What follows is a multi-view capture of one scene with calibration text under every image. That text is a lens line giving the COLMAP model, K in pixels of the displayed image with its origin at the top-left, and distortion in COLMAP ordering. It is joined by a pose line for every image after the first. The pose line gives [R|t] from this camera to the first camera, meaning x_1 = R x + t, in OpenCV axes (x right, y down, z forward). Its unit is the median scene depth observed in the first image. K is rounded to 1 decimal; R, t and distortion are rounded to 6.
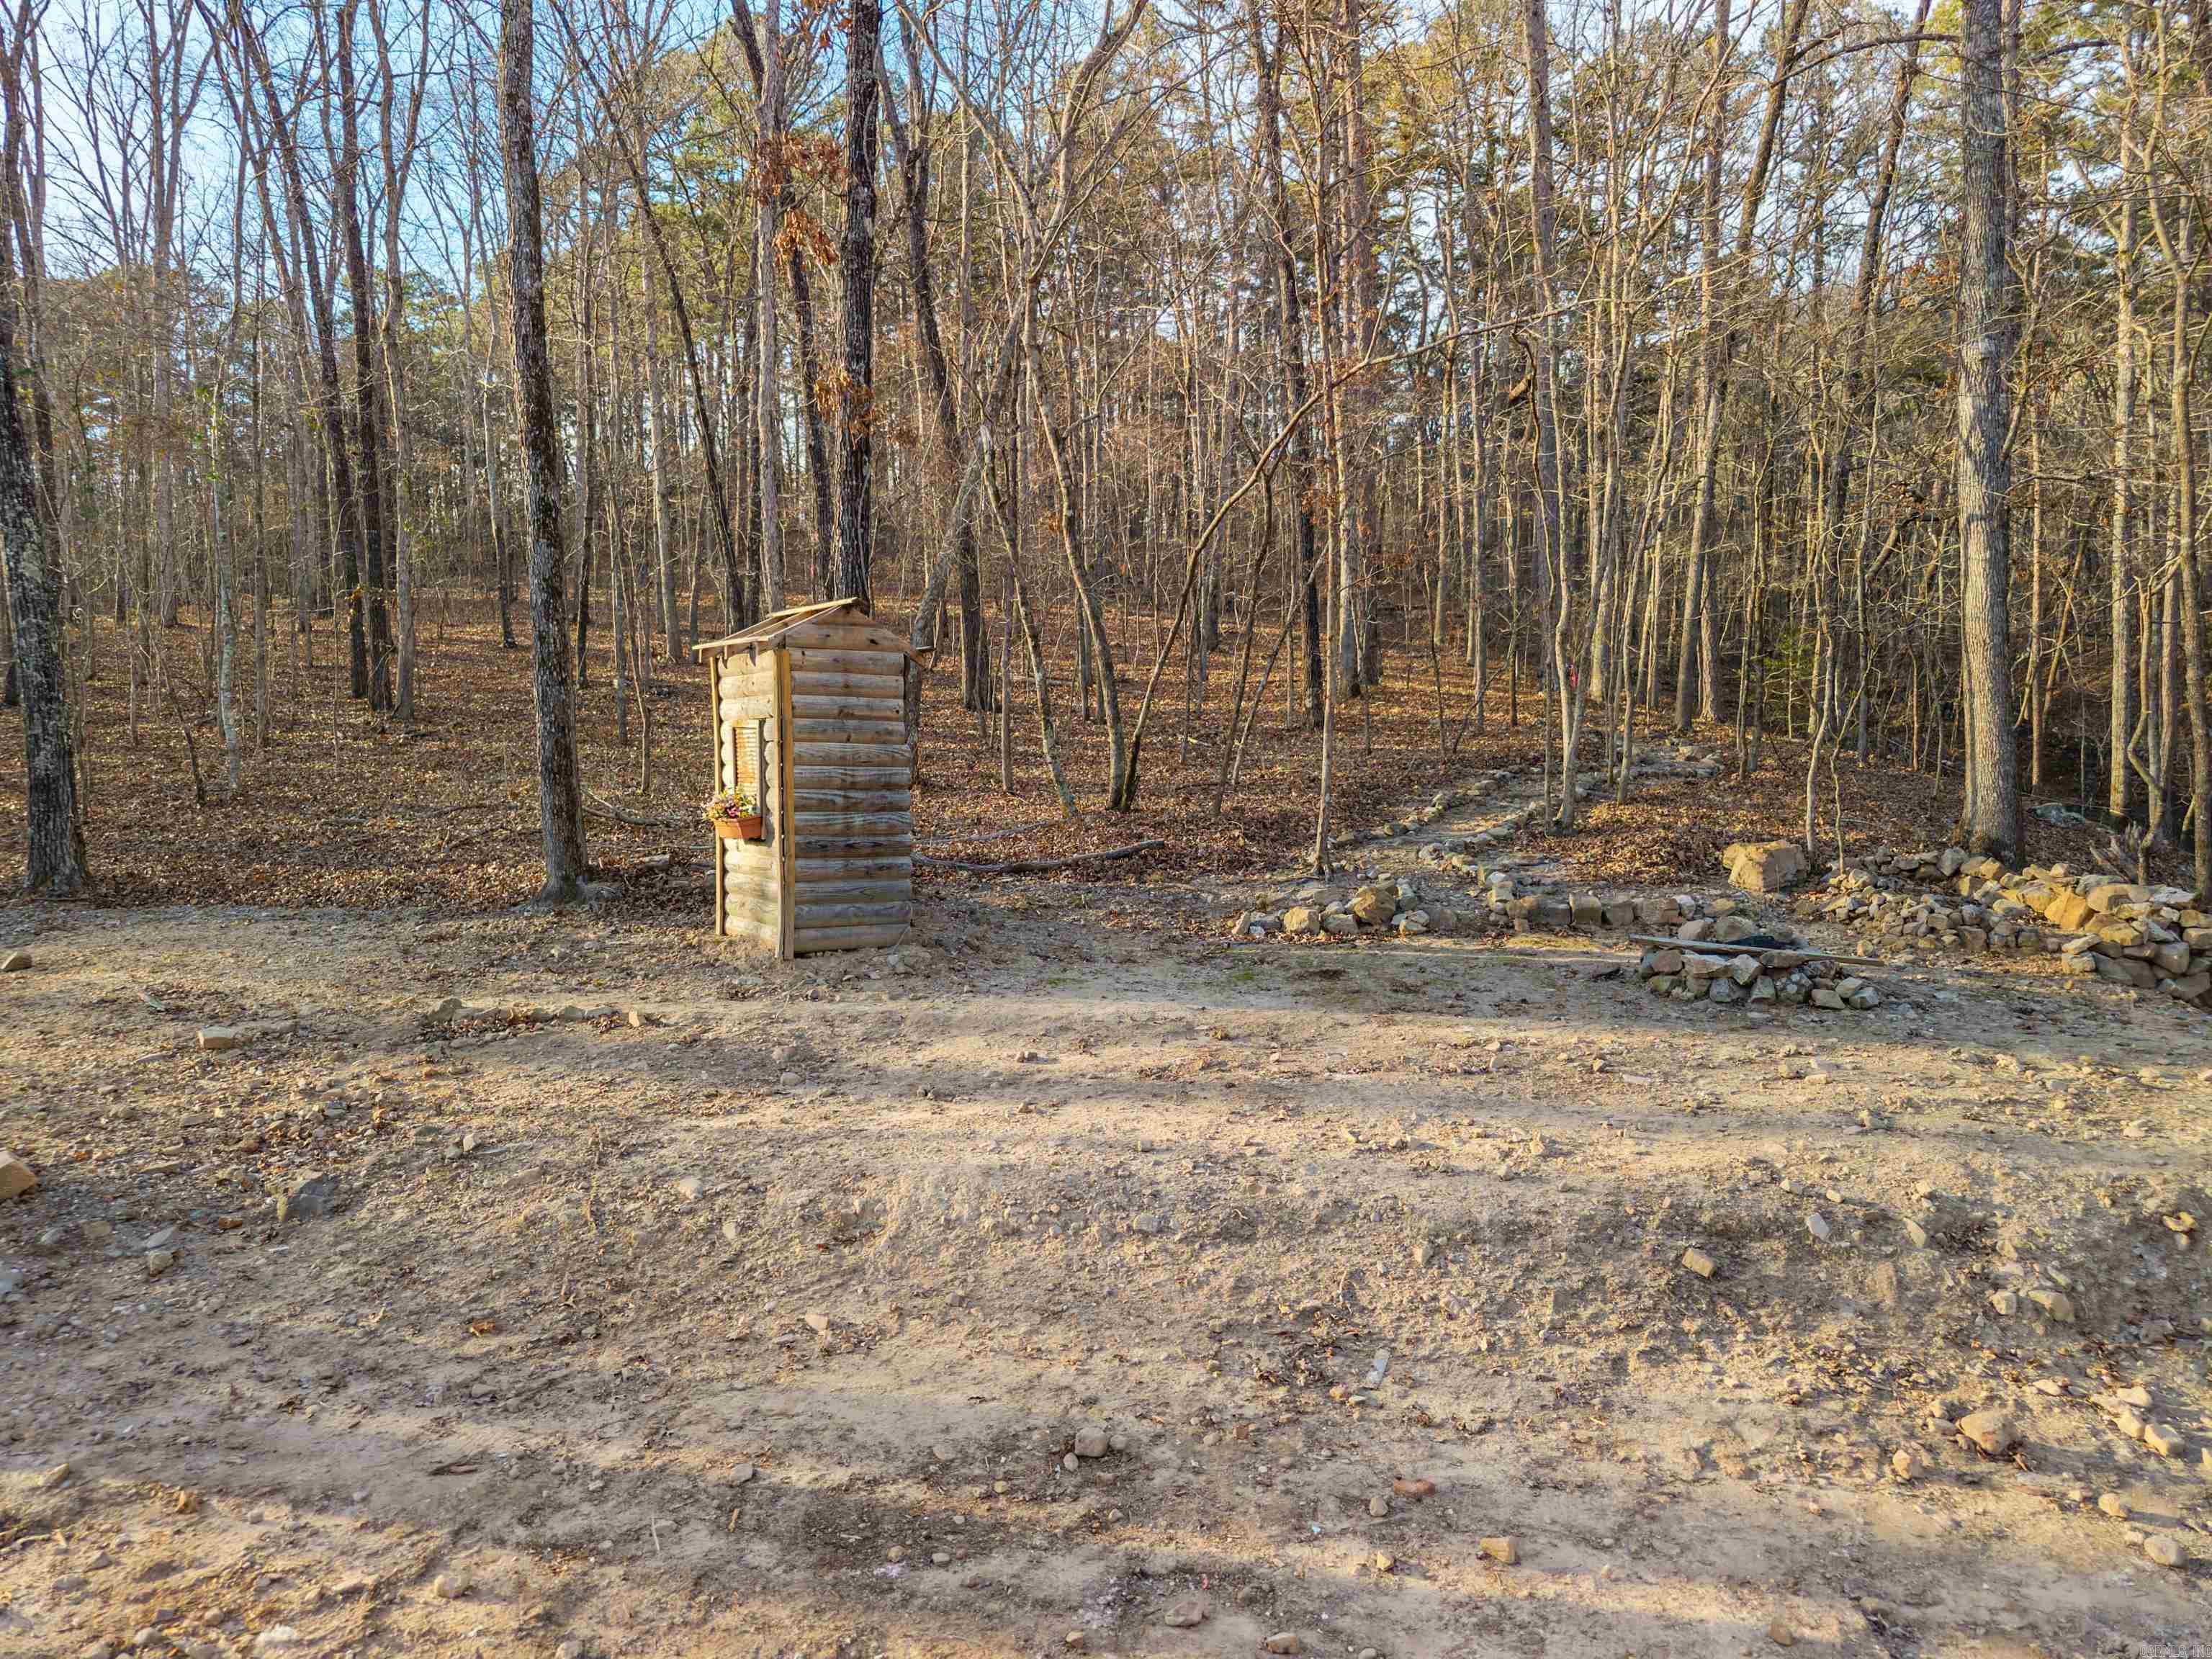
lens RADIAL K [[1441.0, 0, 1089.7], [0, 1441.0, 822.0], [0, 0, 1]] dist [0.001066, -0.000929]
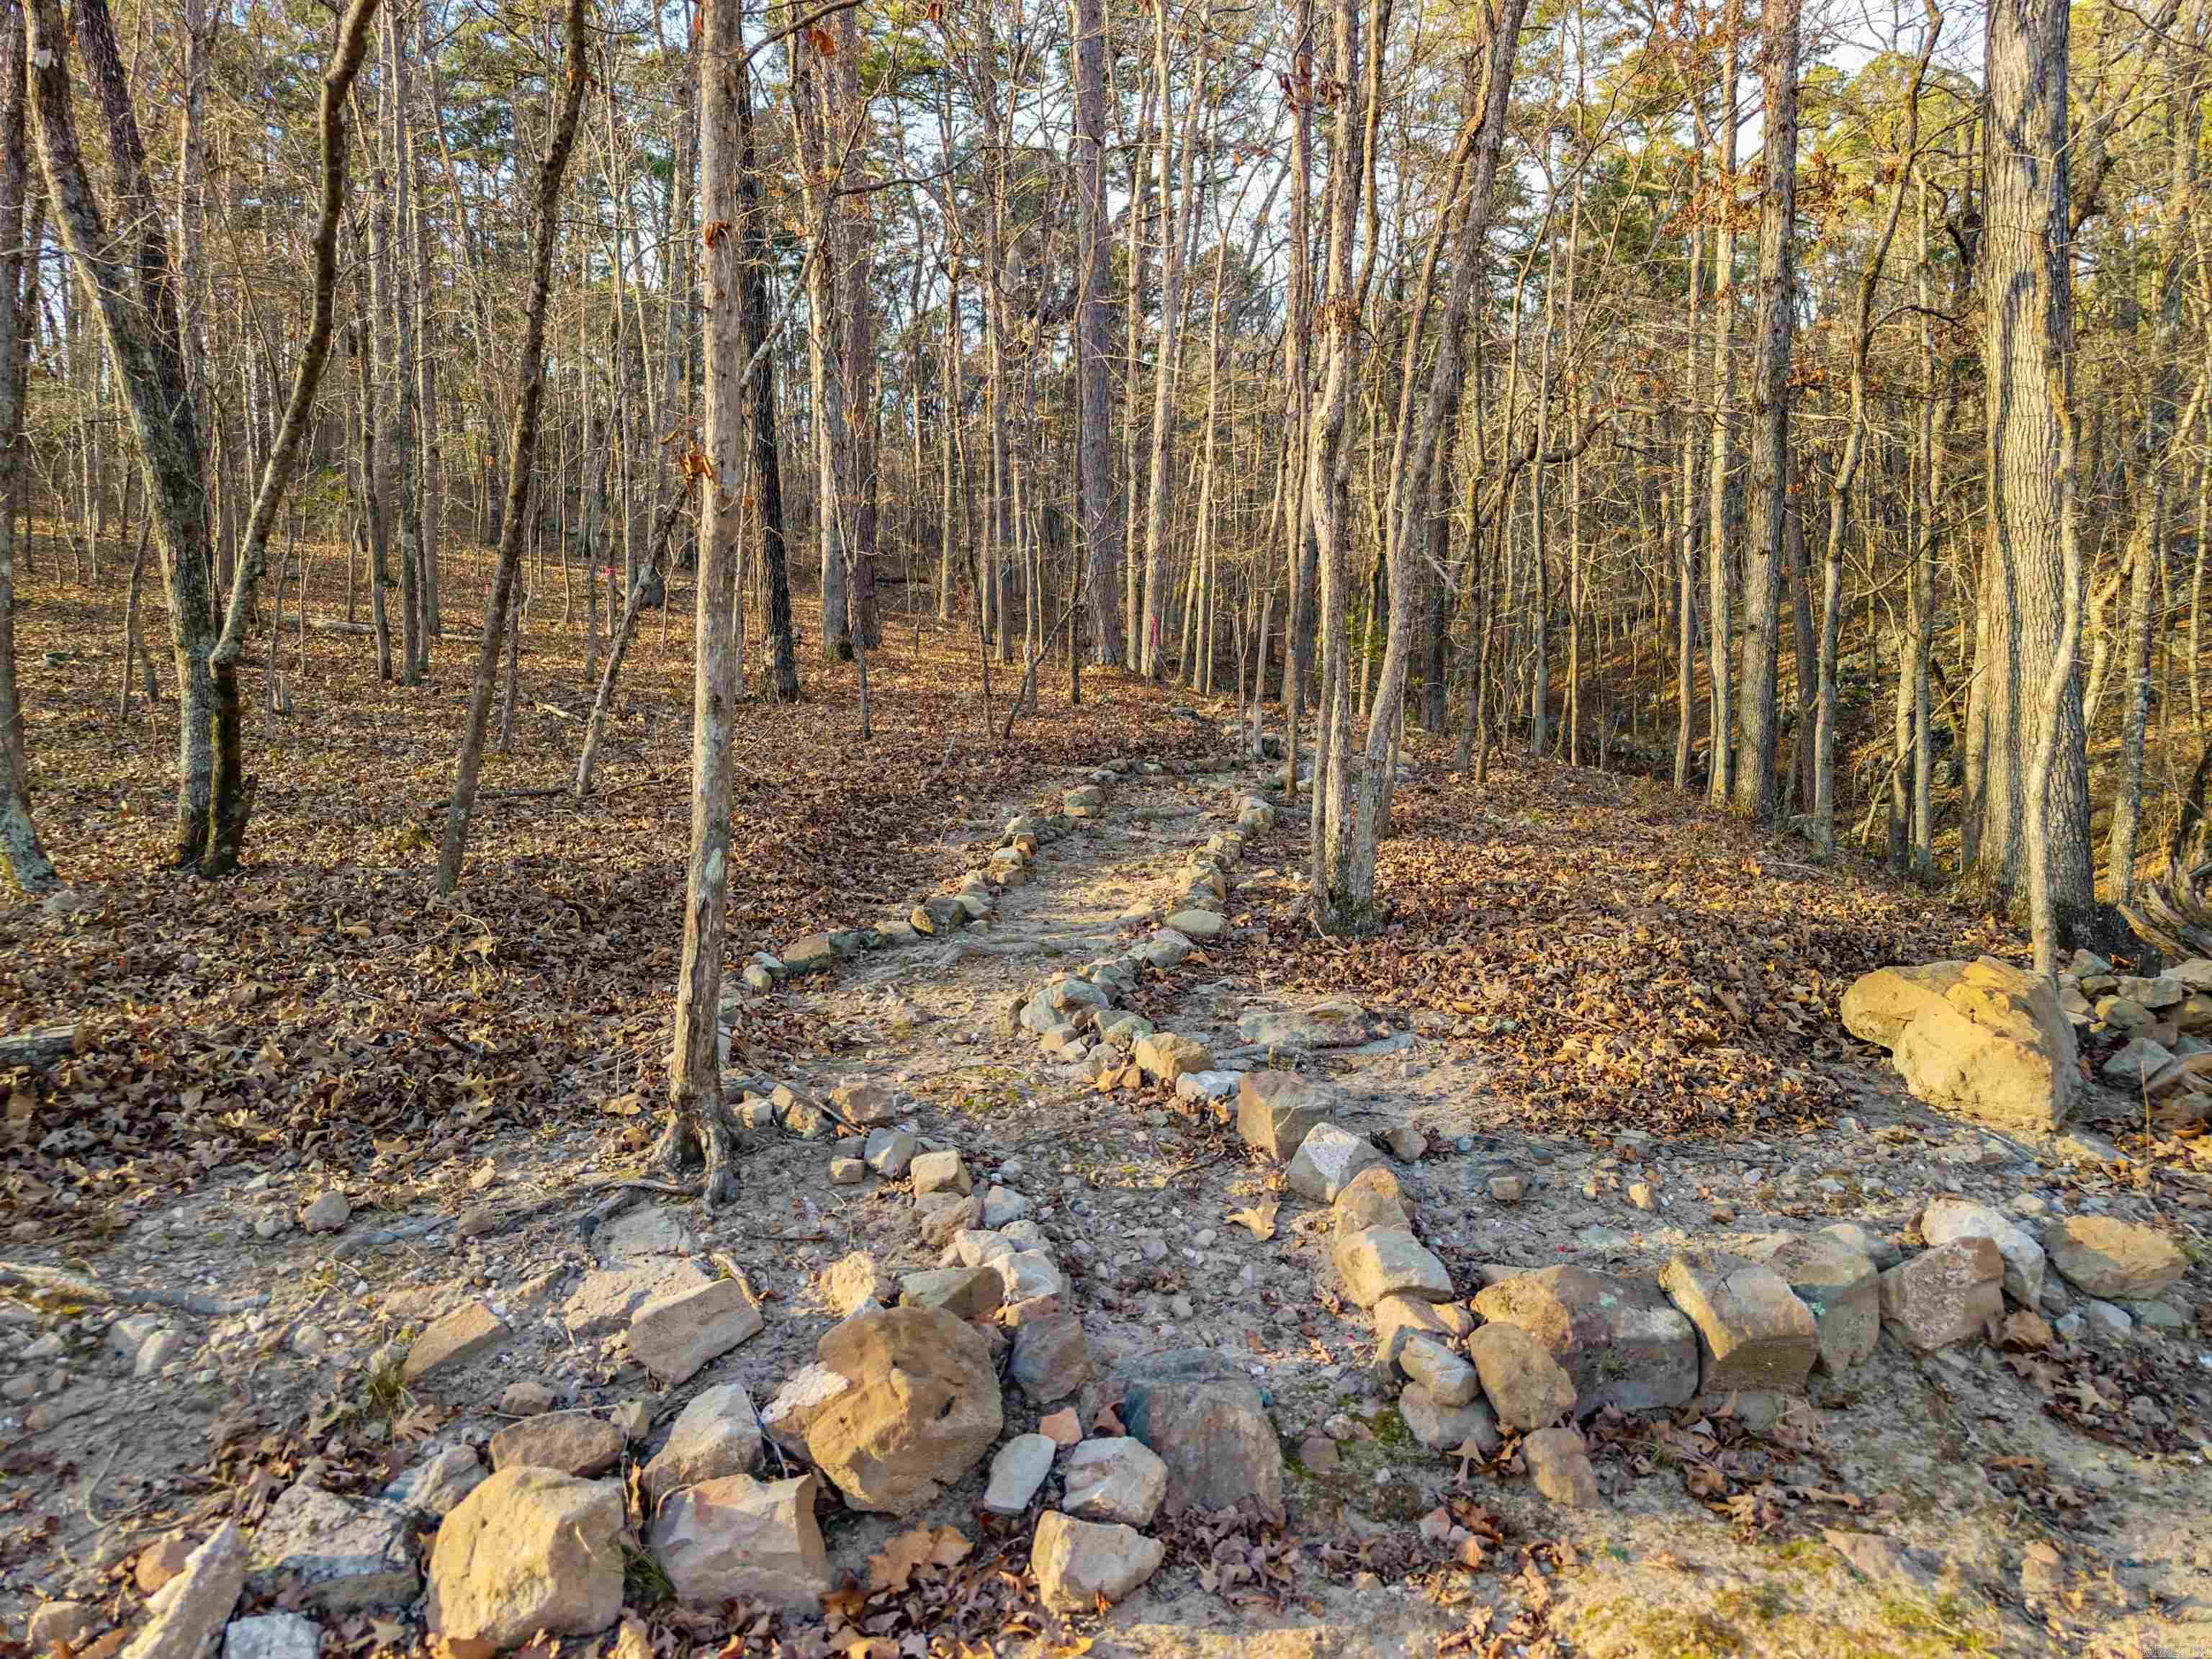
lens RADIAL K [[1497.0, 0, 1109.1], [0, 1497.0, 817.6], [0, 0, 1]] dist [0.034086, -0.035086]
pose [[0.938607, -0.008445, 0.344885, 0.108209], [0.009481, 0.999954, -0.001318, -0.019340], [-0.344858, 0.004507, 0.938644, 0.563157]]
